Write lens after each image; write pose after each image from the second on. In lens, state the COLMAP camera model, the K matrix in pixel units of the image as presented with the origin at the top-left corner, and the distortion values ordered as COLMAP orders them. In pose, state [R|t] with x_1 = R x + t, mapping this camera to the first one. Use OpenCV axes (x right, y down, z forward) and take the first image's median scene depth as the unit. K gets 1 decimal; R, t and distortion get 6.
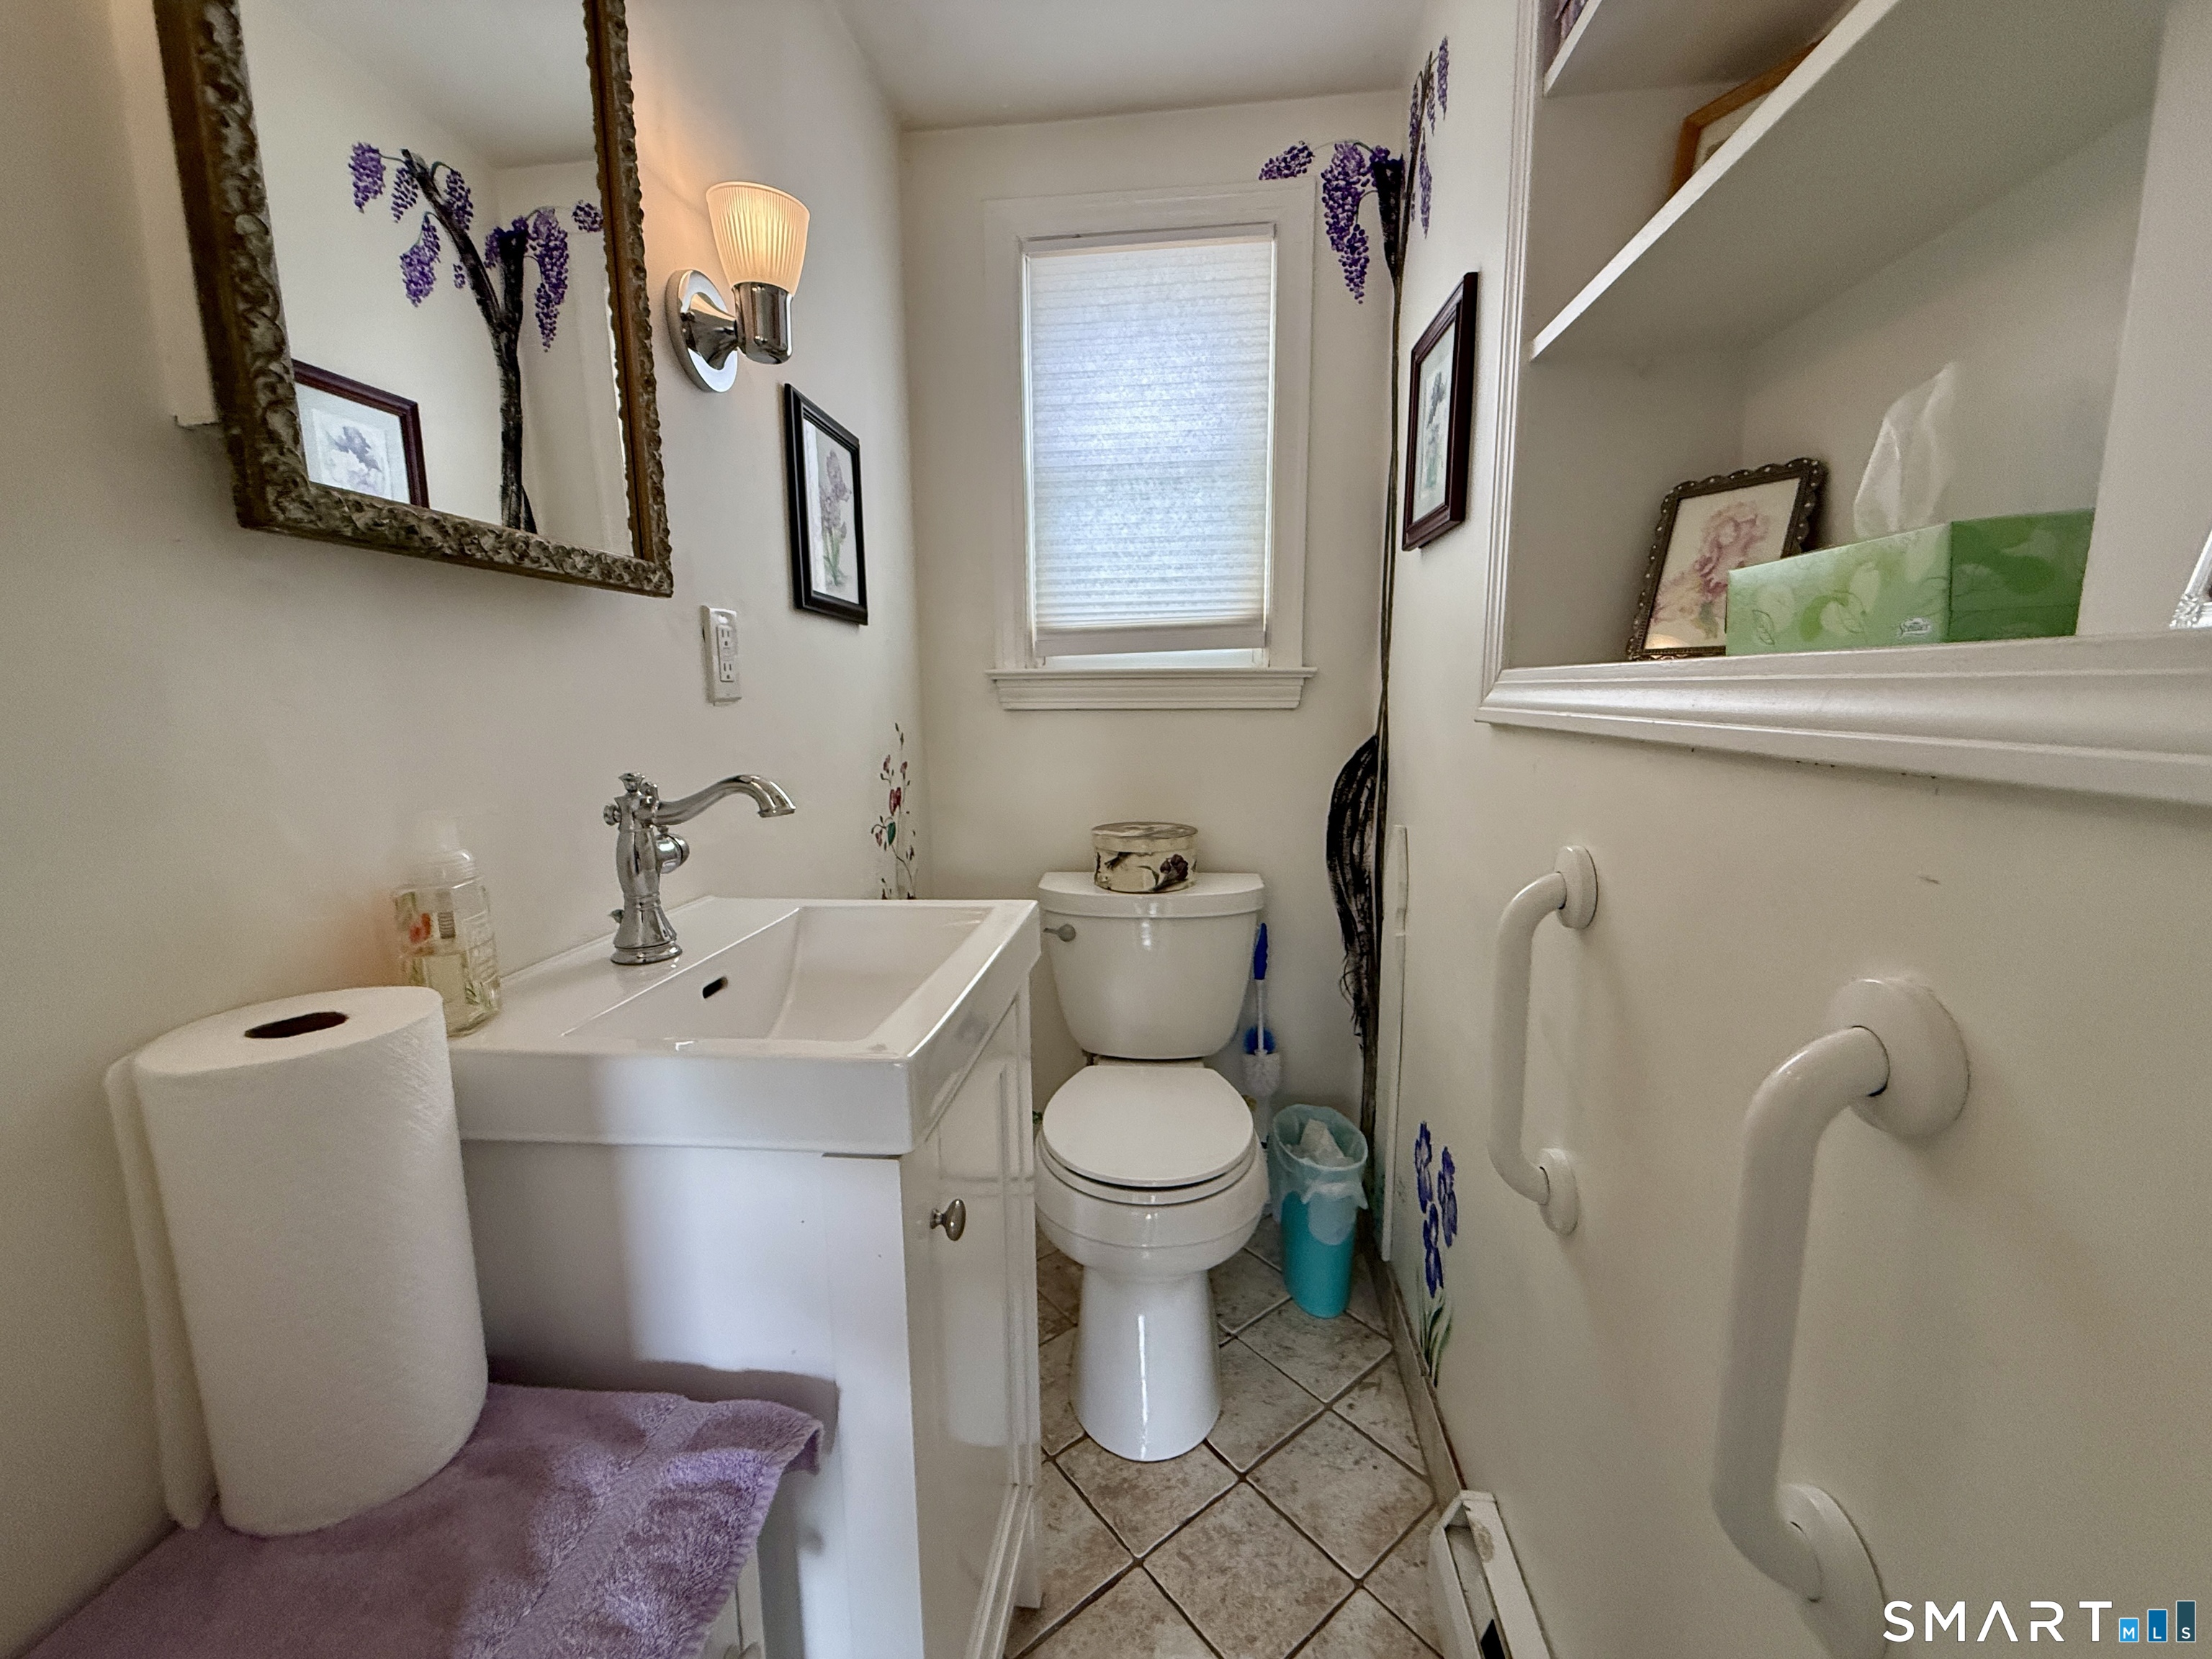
lens RADIAL K [[882.1, 0, 1102.4], [0, 882.1, 832.7], [0, 0, 1]] dist [-0.001432, 0.000117]
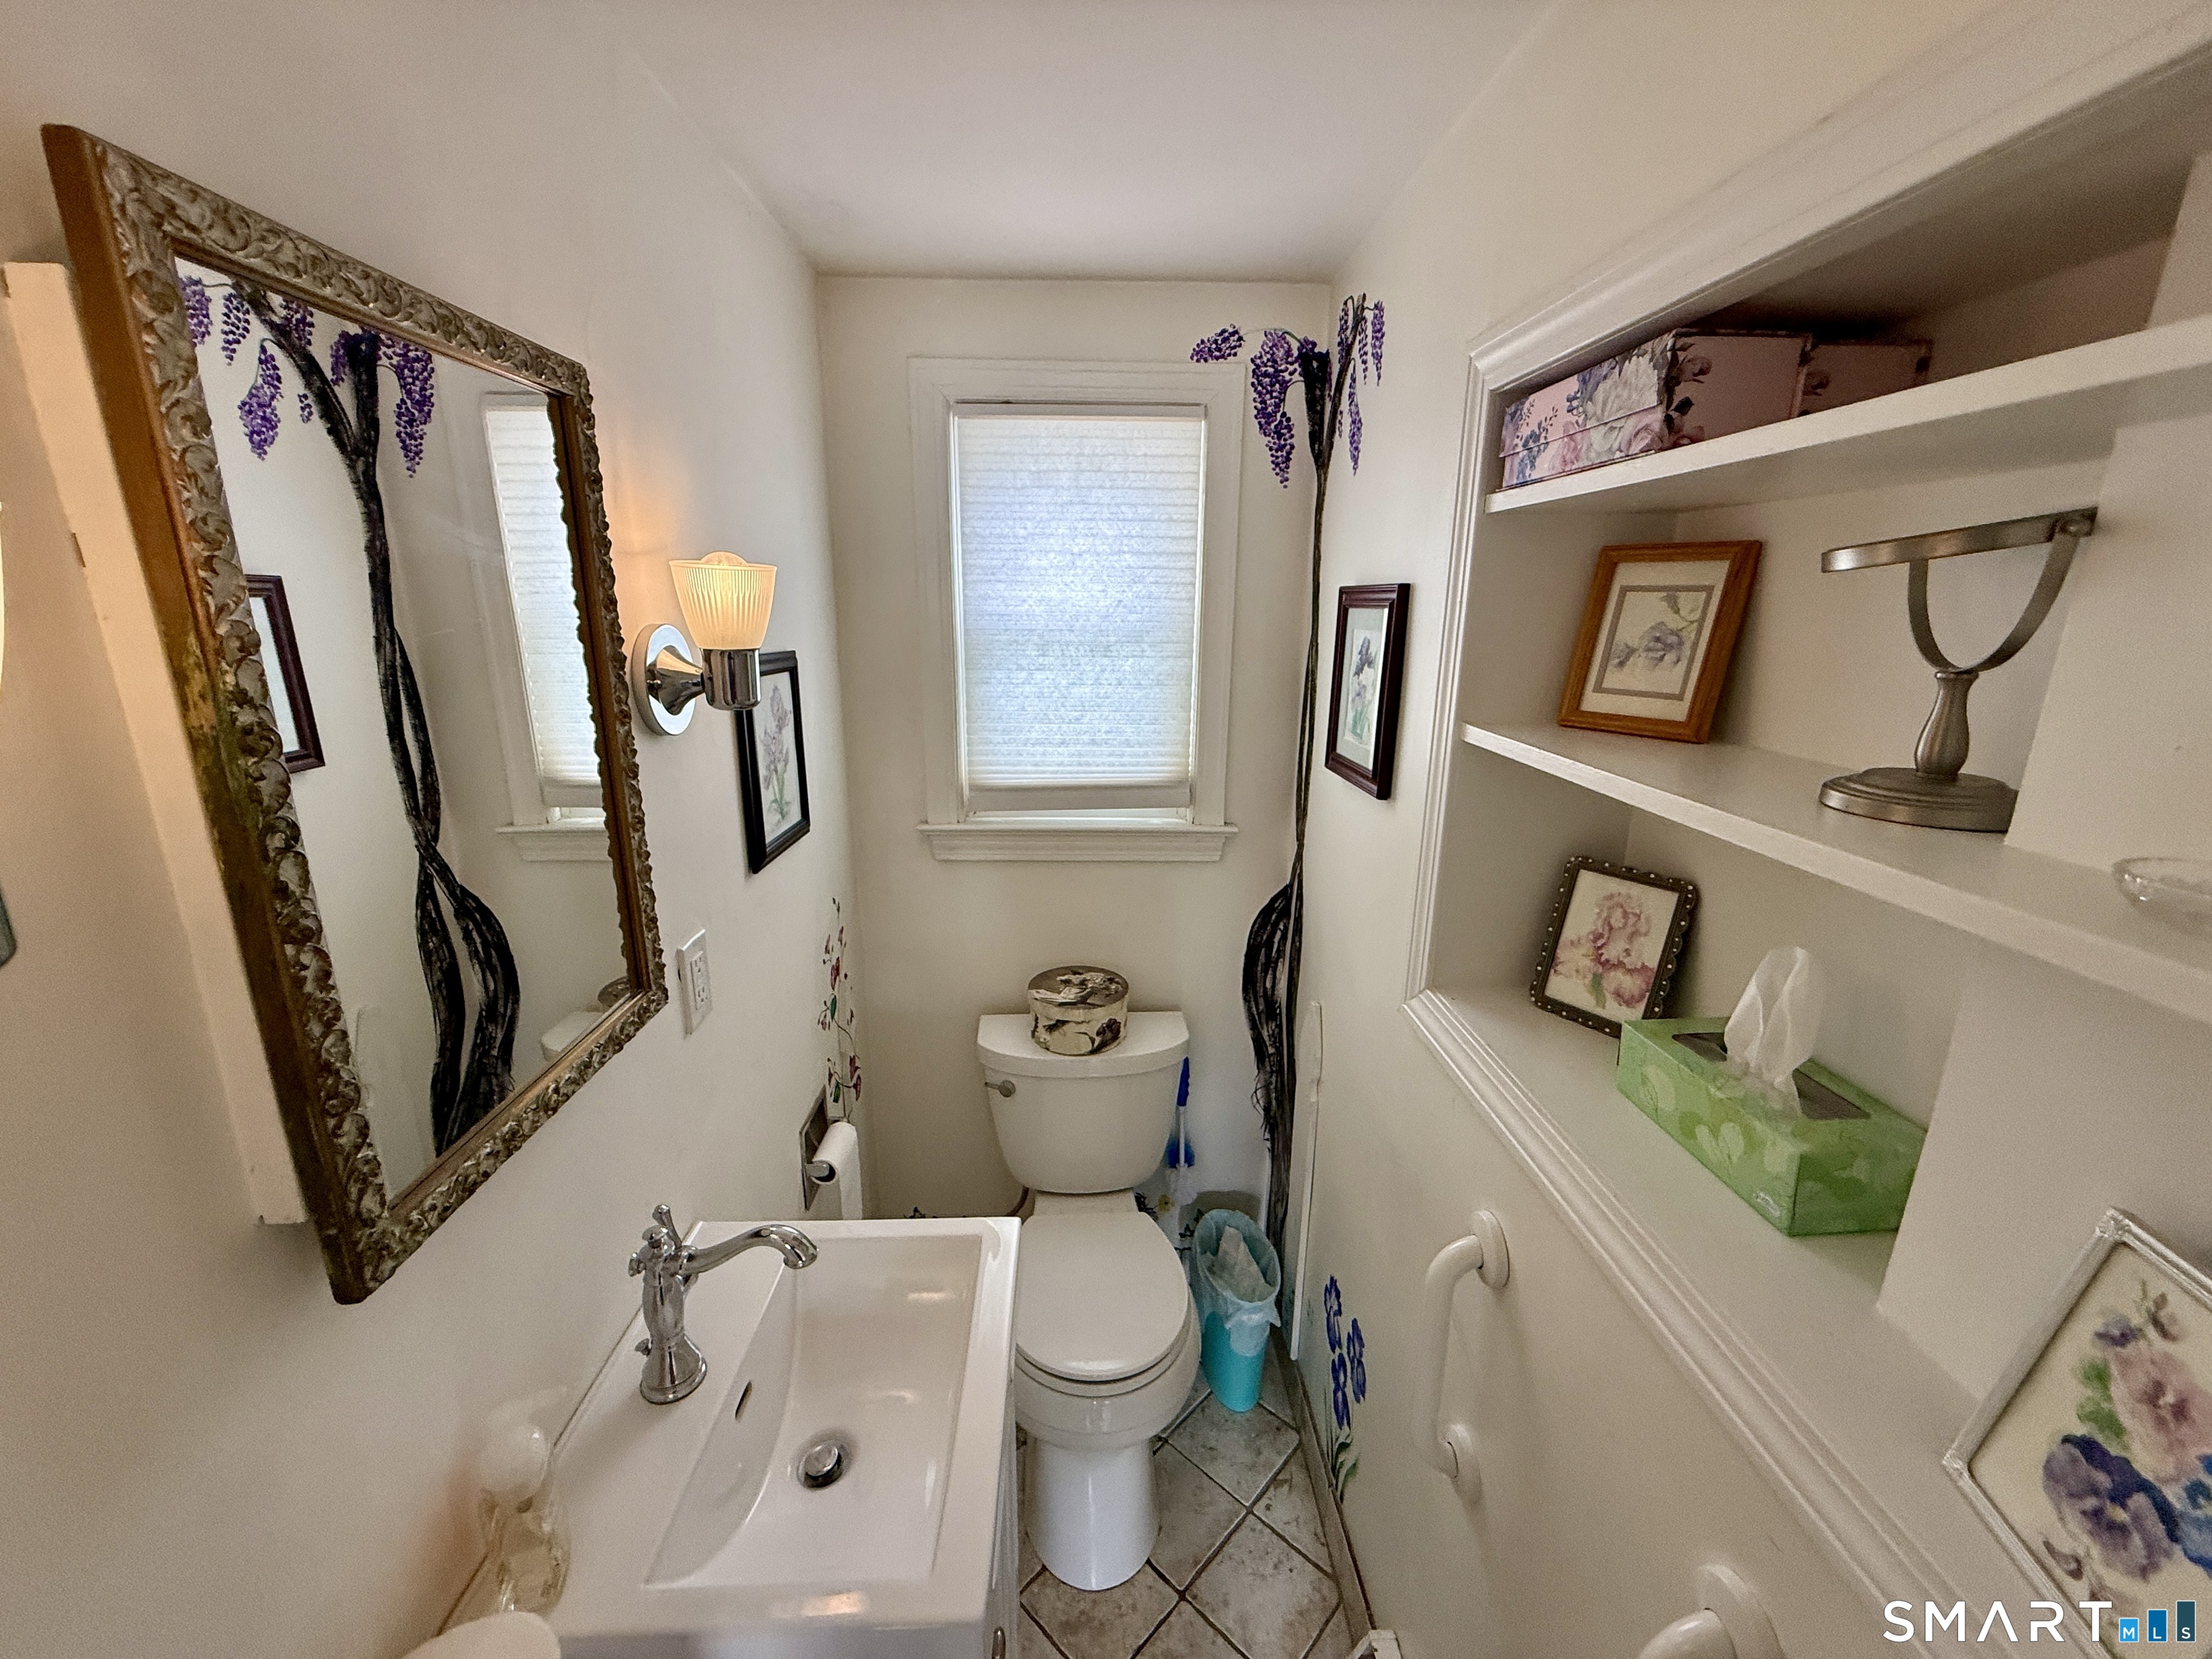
lens RADIAL K [[882.1, 0, 1100.6], [0, 882.1, 822.5], [0, 0, 1]] dist [-0.001432, 0.000117]
pose [[0.990242, -0.017297, 0.138279, -0.072556], [0.003675, 0.995163, 0.098166, -0.319185], [-0.139308, -0.096700, 0.985516, -0.026834]]
